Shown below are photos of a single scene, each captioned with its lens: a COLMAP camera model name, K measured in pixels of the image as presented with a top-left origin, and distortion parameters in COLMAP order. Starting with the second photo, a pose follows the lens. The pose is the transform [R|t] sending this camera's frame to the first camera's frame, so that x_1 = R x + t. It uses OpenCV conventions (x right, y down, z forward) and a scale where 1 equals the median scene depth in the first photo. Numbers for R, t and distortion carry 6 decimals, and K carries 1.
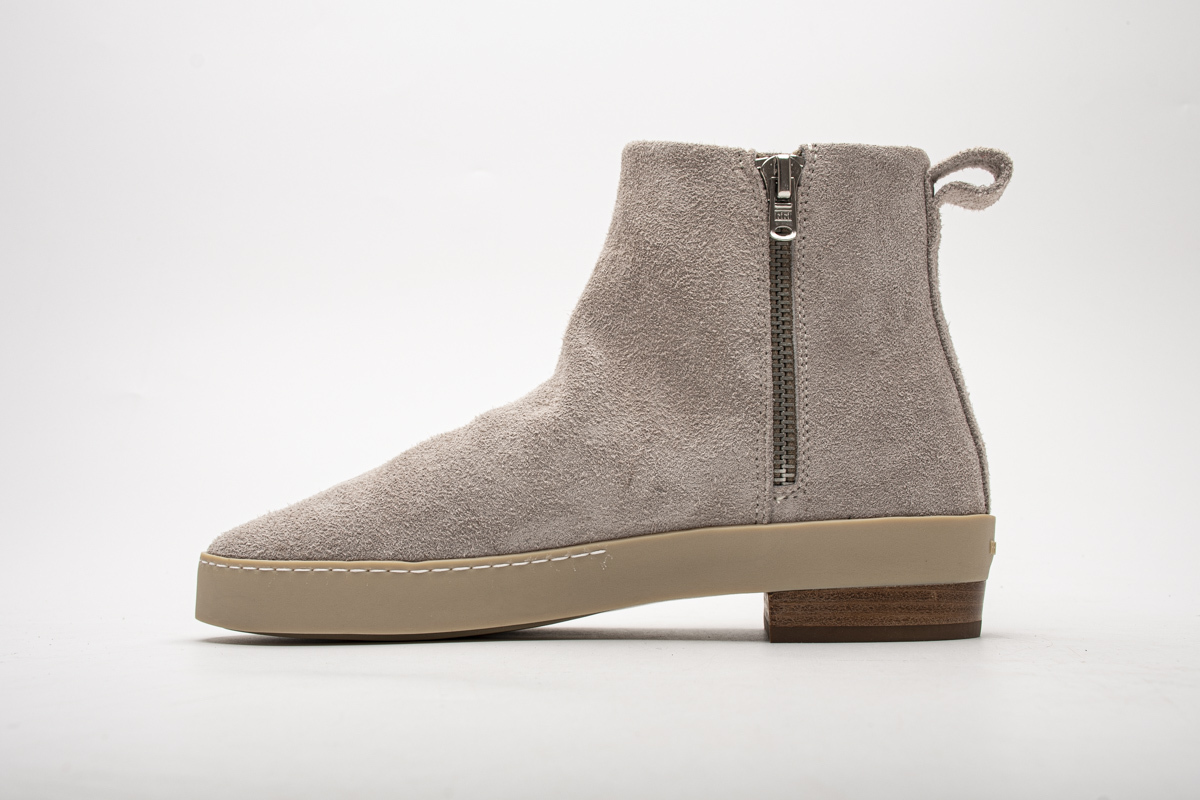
lens RADIAL K [[1392.0, 0, 600.0], [0, 1392.0, 398.6], [0, 0, 1]] dist [0.130855, 0.000000]
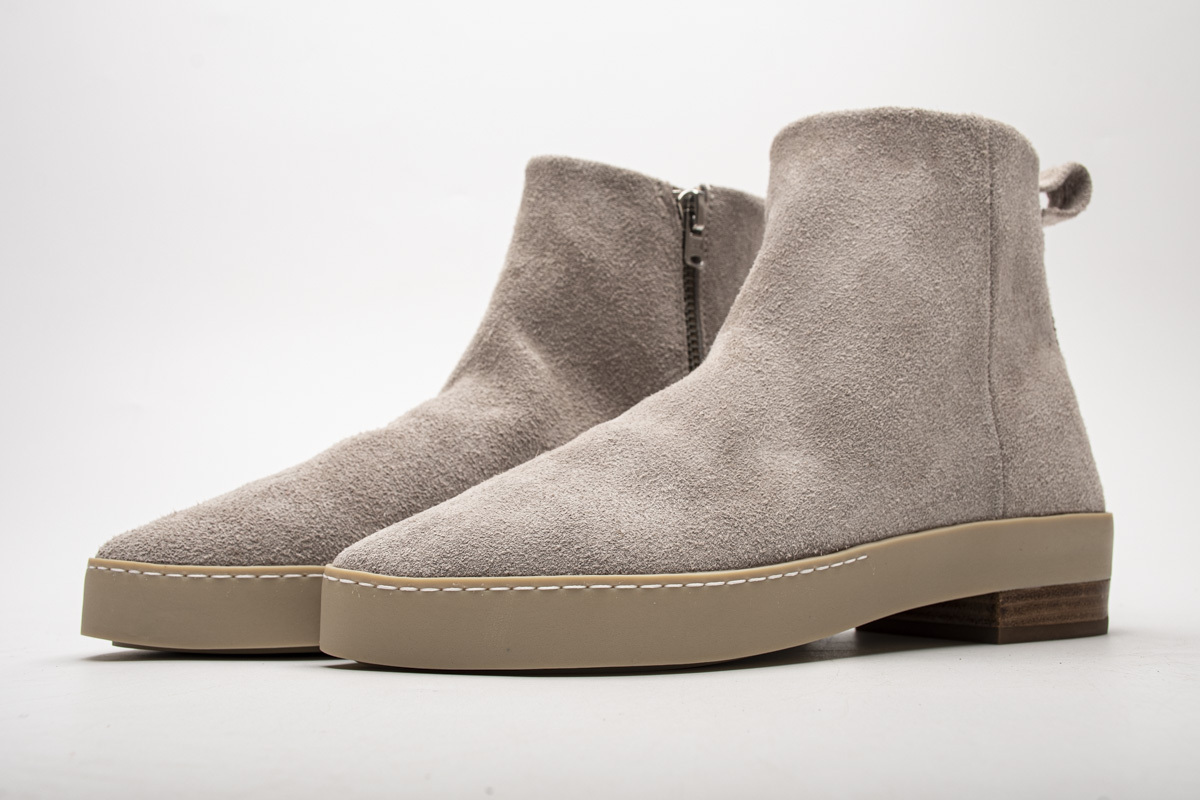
lens RADIAL K [[1131.8, 0, 599.5], [0, 1131.8, 432.9], [0, 0, 1]] dist [0.062633, 0.000000]
pose [[0.859623, 0.038490, 0.509476, -0.387070], [-0.052093, 0.998565, 0.012456, 0.010233], [-0.508266, -0.037248, 0.860395, 0.259420]]
